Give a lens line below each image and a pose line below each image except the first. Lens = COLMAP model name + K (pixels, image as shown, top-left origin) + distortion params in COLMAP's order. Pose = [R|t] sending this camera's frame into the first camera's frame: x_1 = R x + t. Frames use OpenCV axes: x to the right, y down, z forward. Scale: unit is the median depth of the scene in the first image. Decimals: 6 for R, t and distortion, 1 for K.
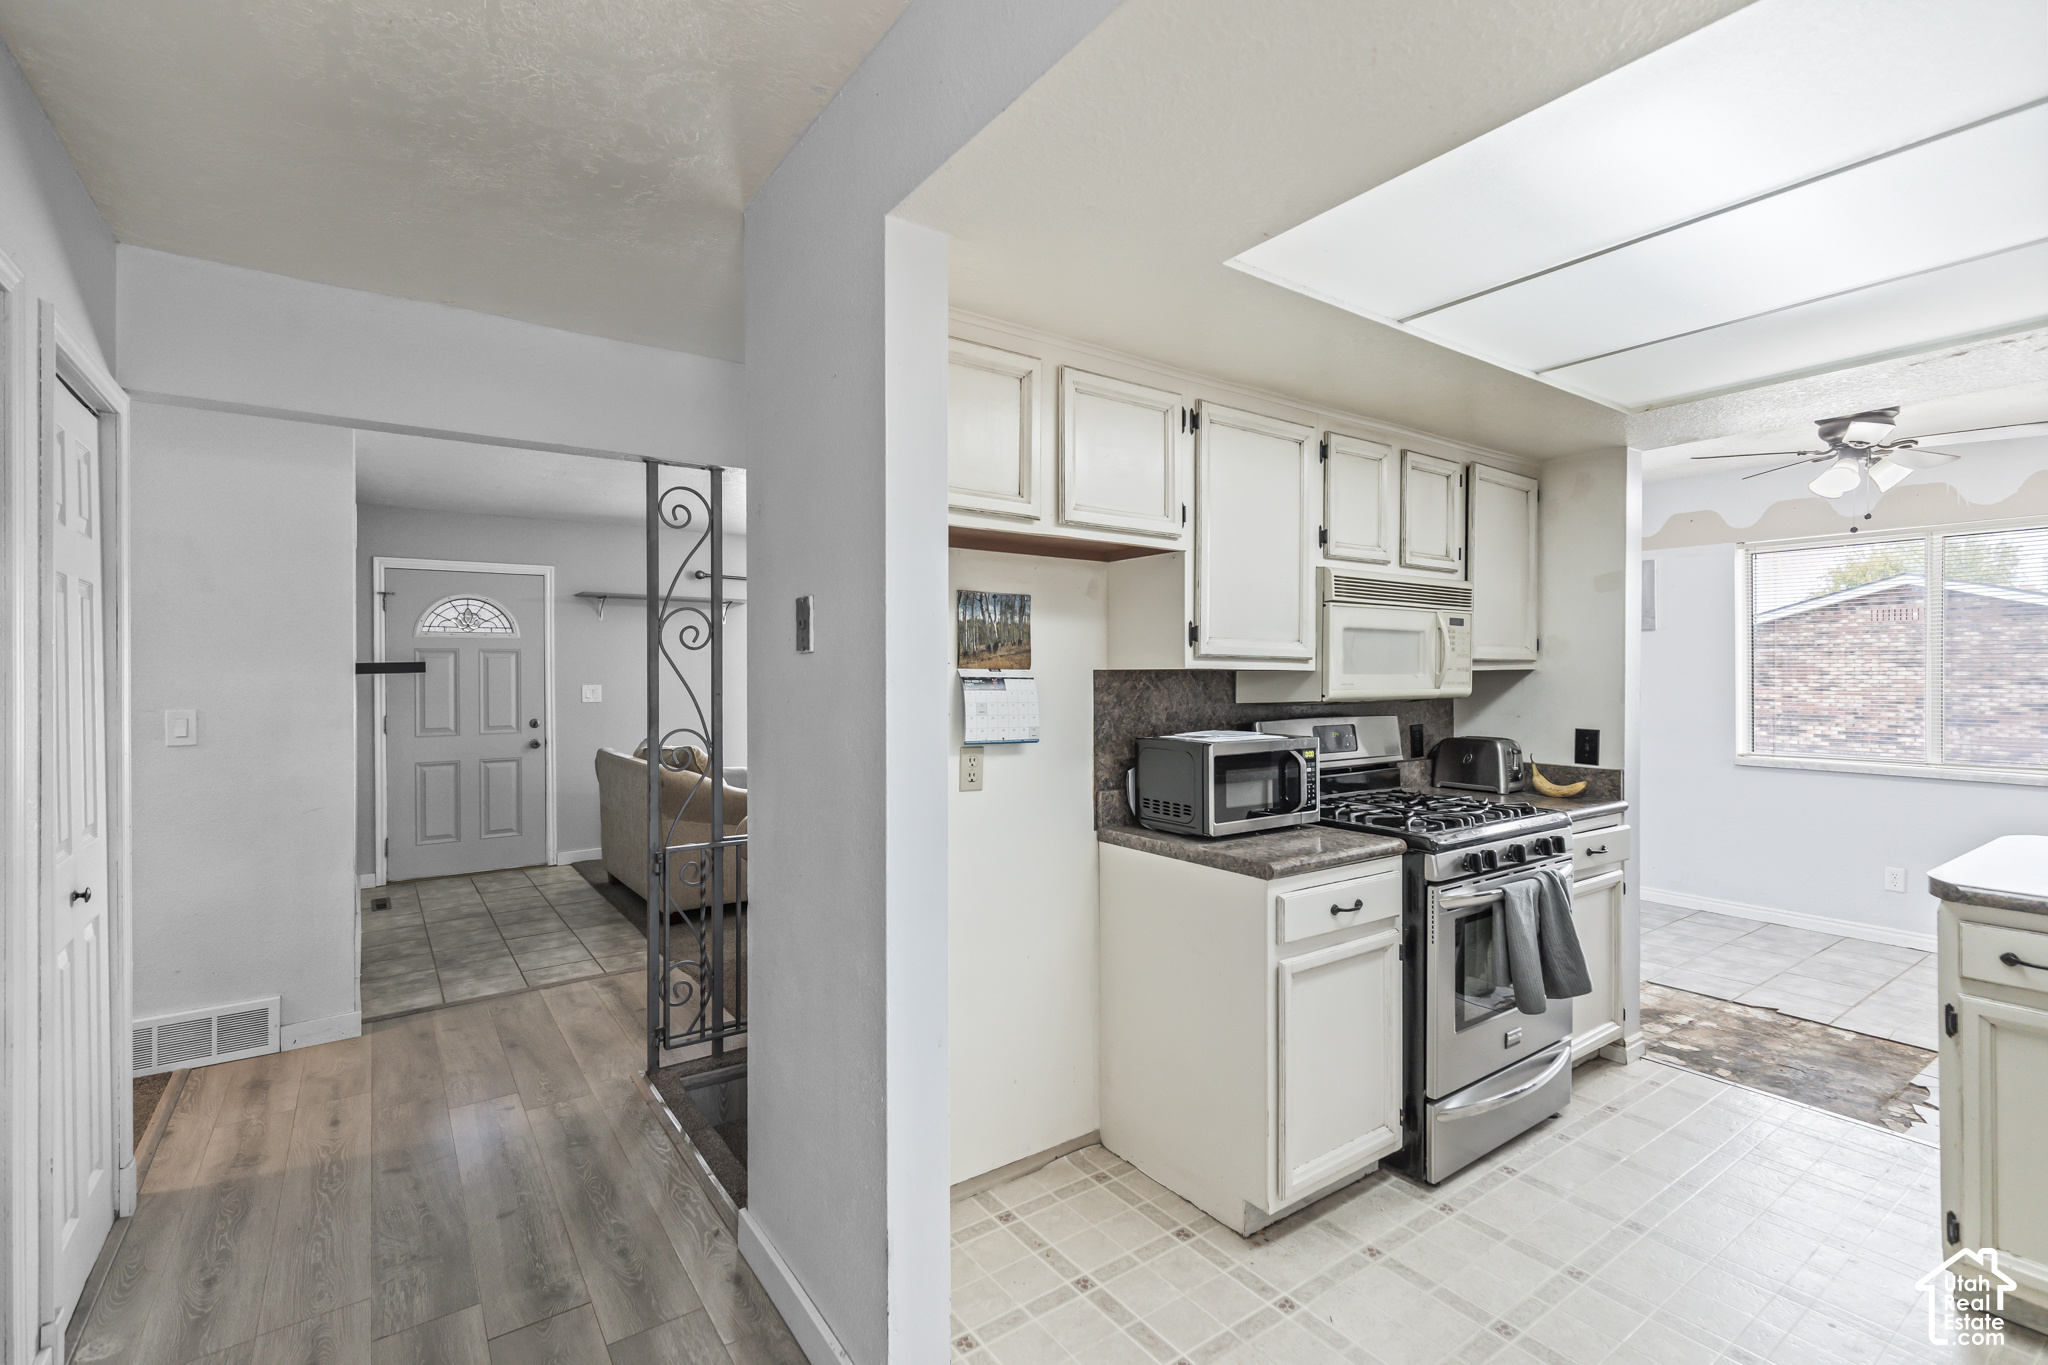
lens RADIAL K [[919.6, 0, 1019.0], [0, 919.6, 675.8], [0, 0, 1]] dist [0.004861, -0.000506]
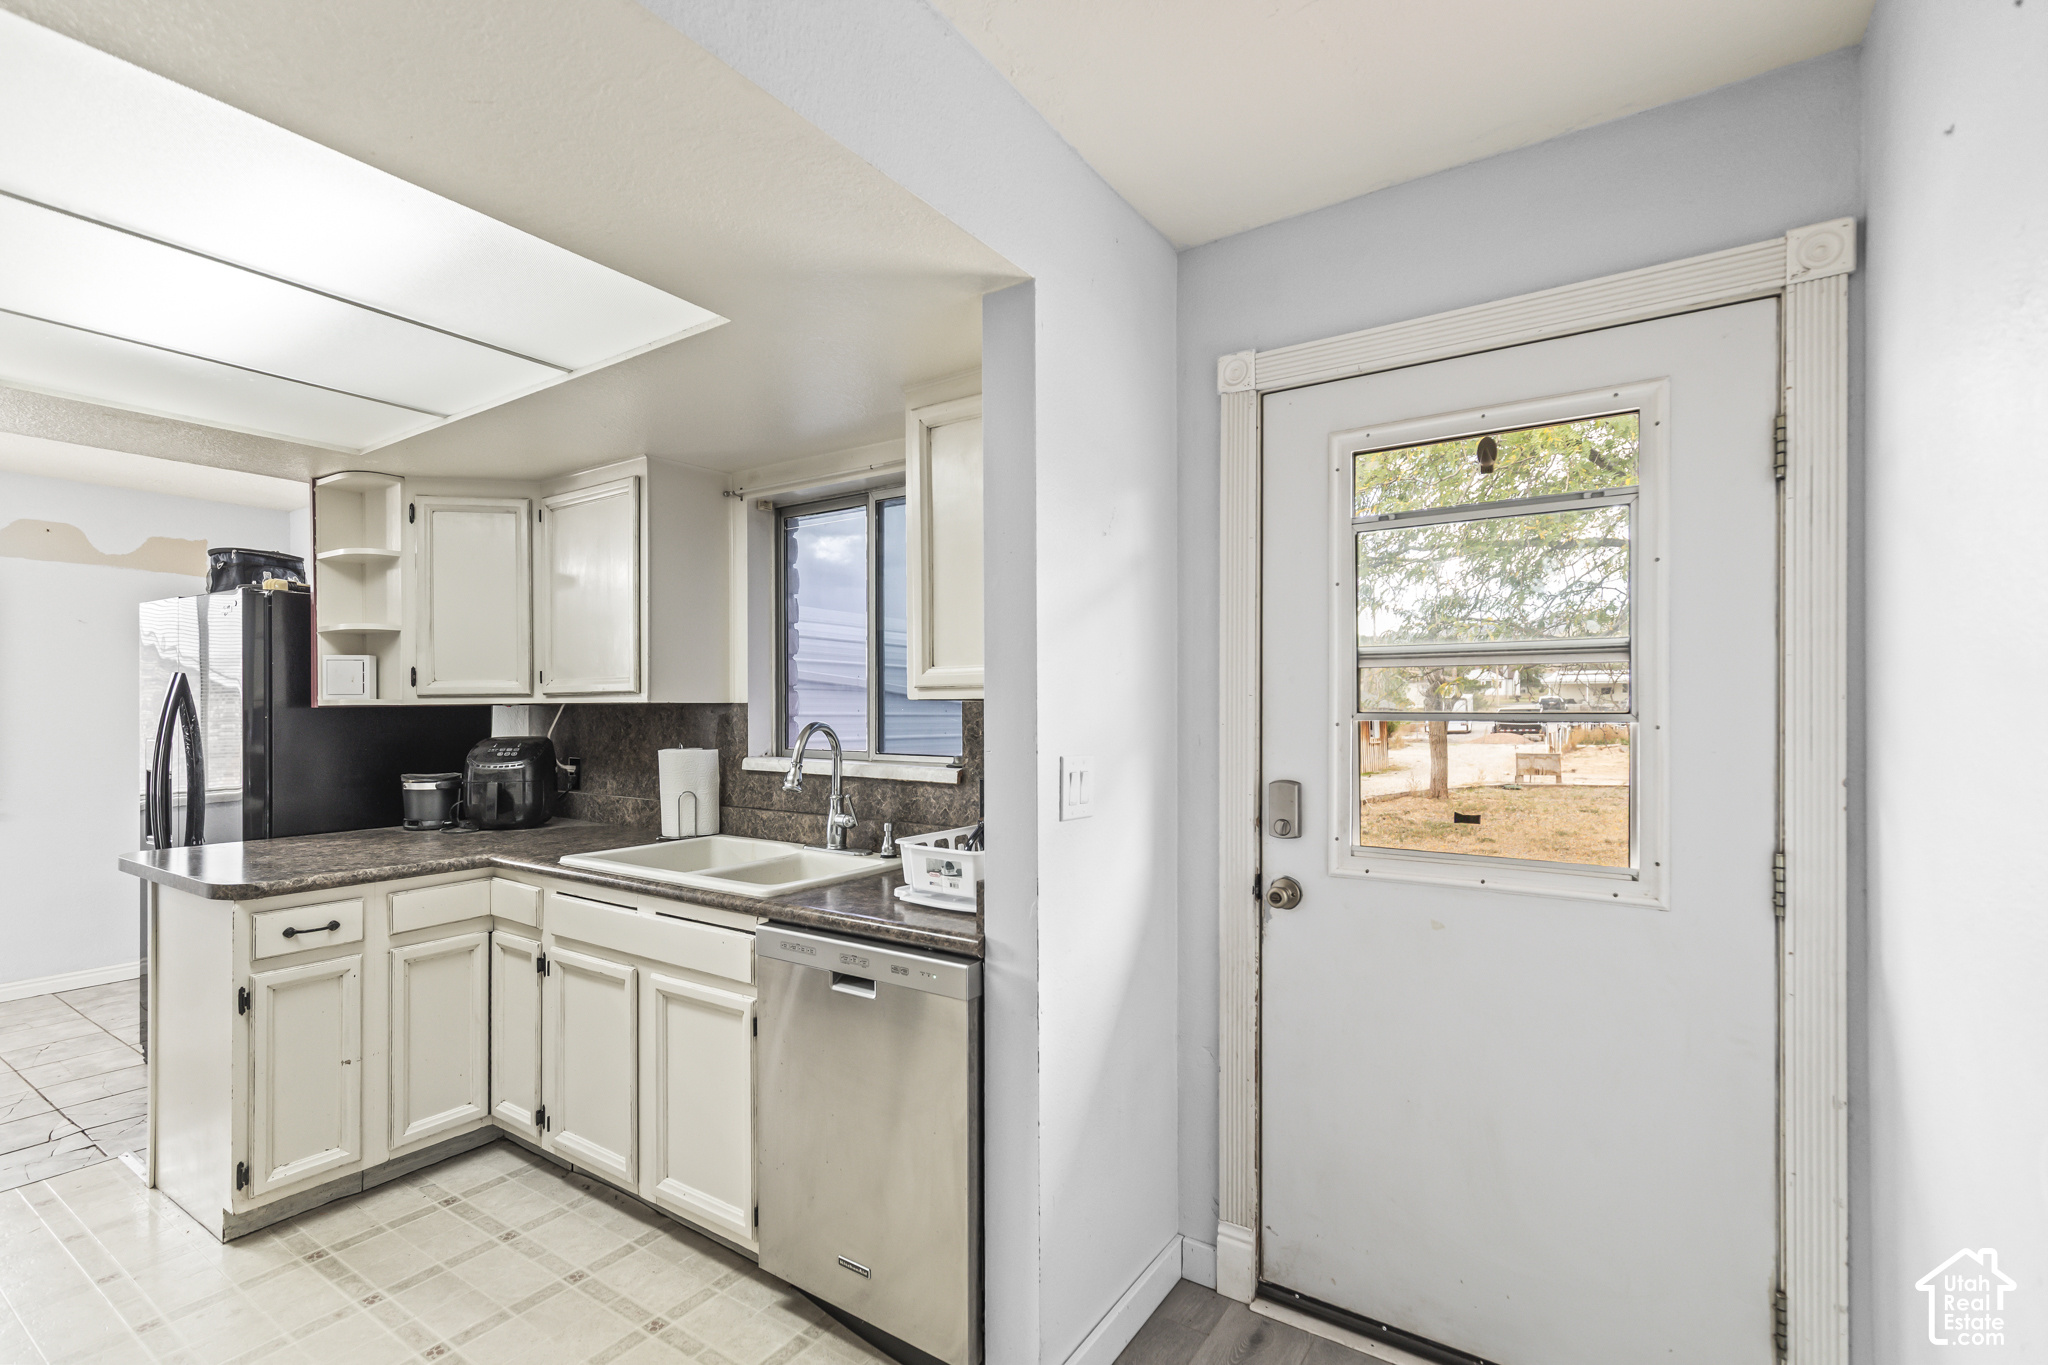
lens RADIAL K [[919.6, 0, 1038.9], [0, 919.6, 710.8], [0, 0, 1]] dist [0.004861, -0.000506]
pose [[-0.378225, 0.000898, 0.925713, -0.320119], [0.003687, 0.999993, 0.000536, 0.001890], [-0.925706, 0.003616, -0.378226, 0.334157]]
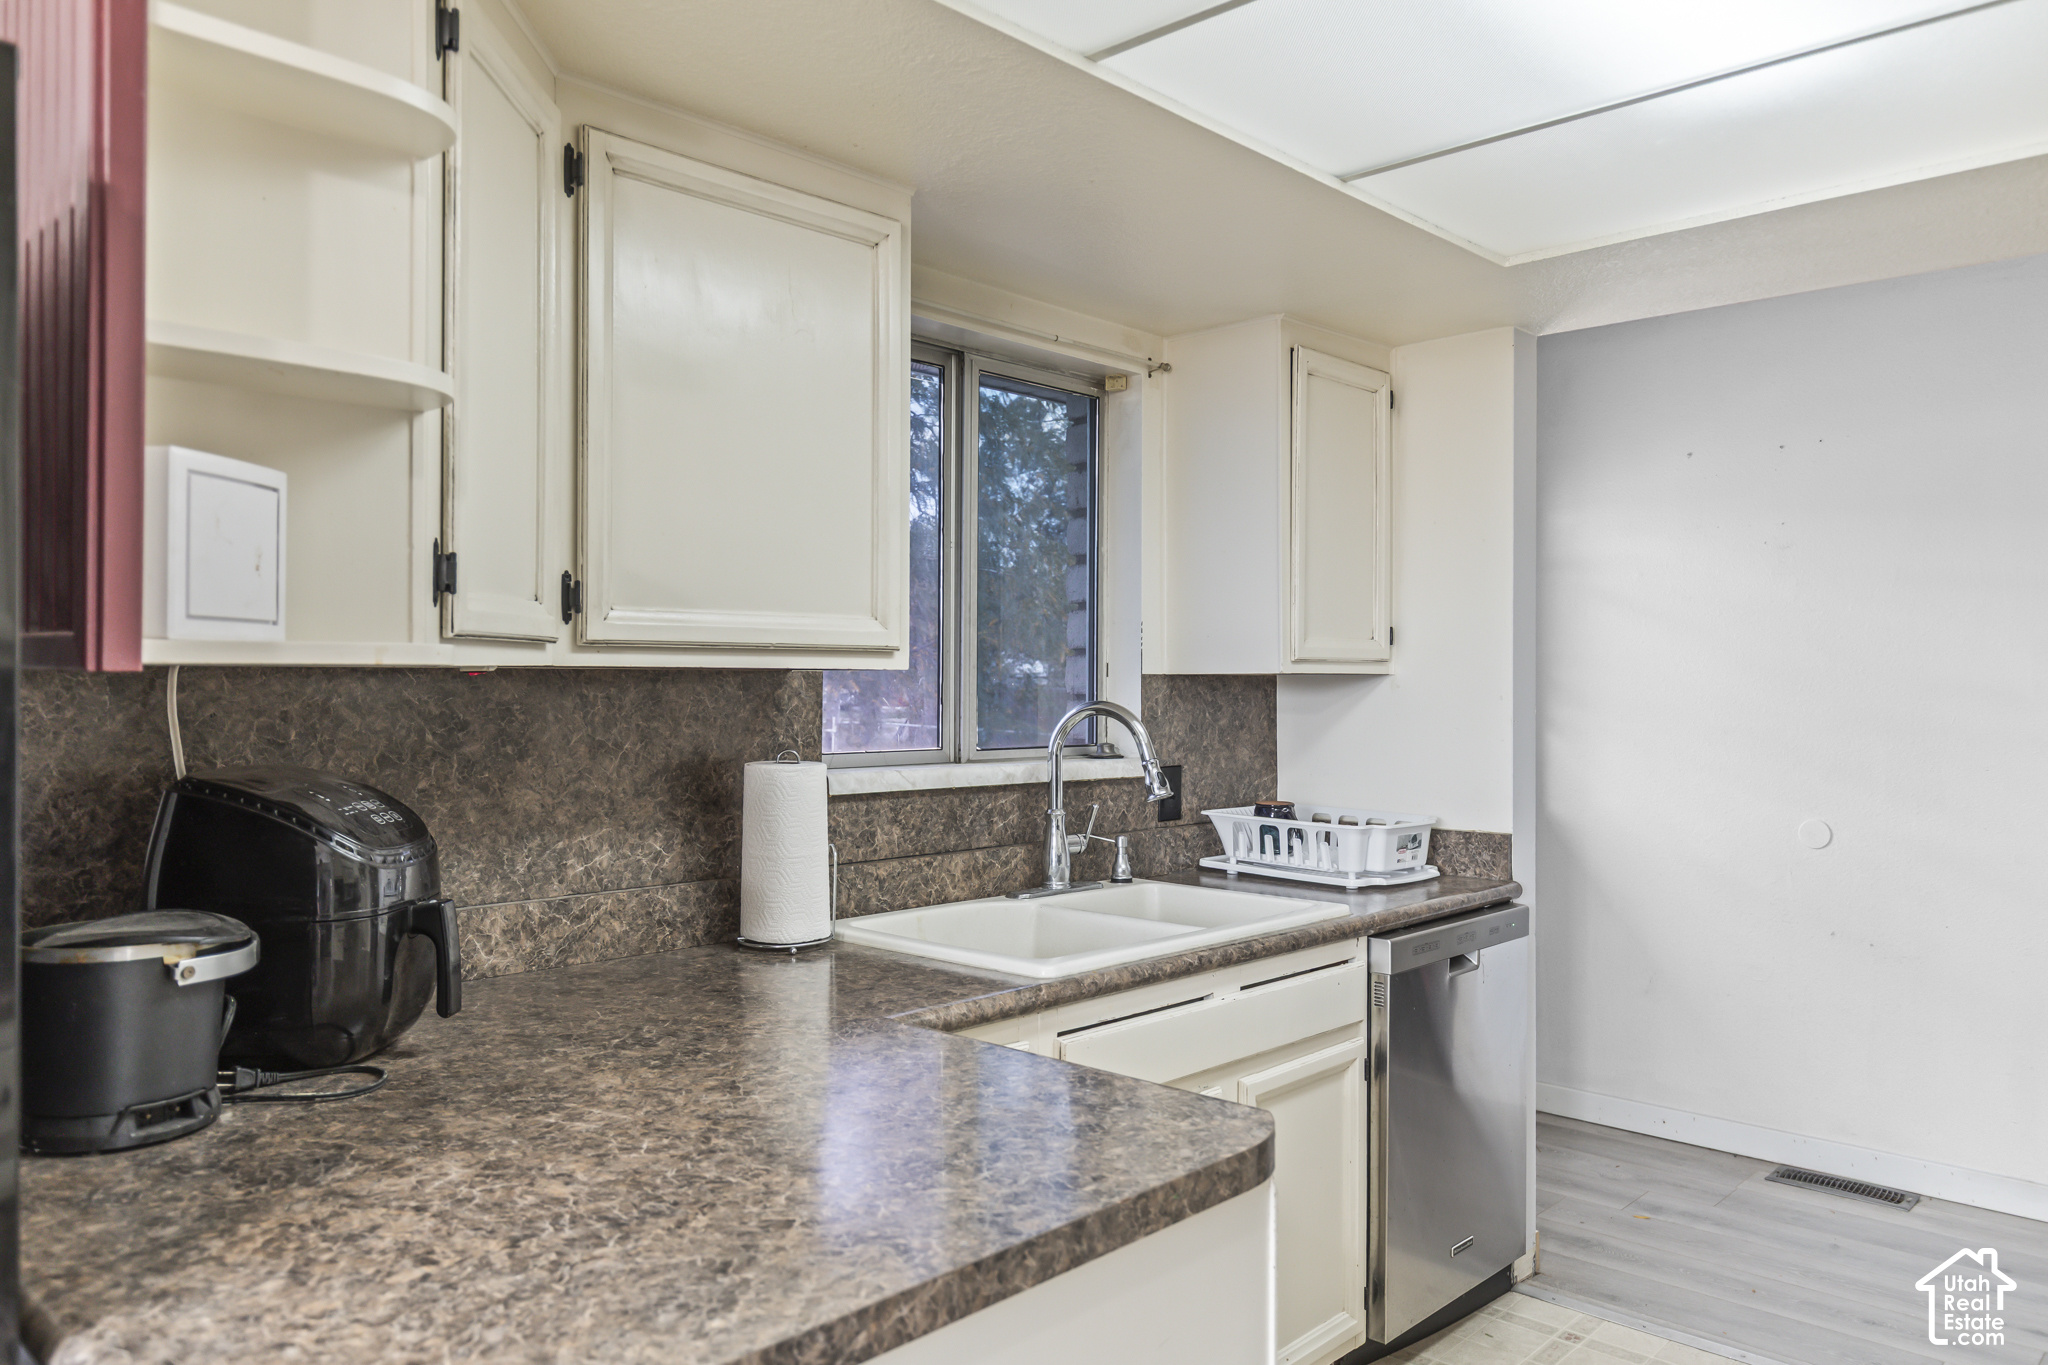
lens RADIAL K [[1413.9, 0, 1022.5], [0, 1413.9, 678.2], [0, 0, 1]] dist [-0.004767, 0.001398]
pose [[-0.978520, -0.000622, -0.206150, 0.850658], [-0.000159, 0.999997, -0.002262, -0.001586], [0.206151, -0.002181, -0.978518, 1.125647]]
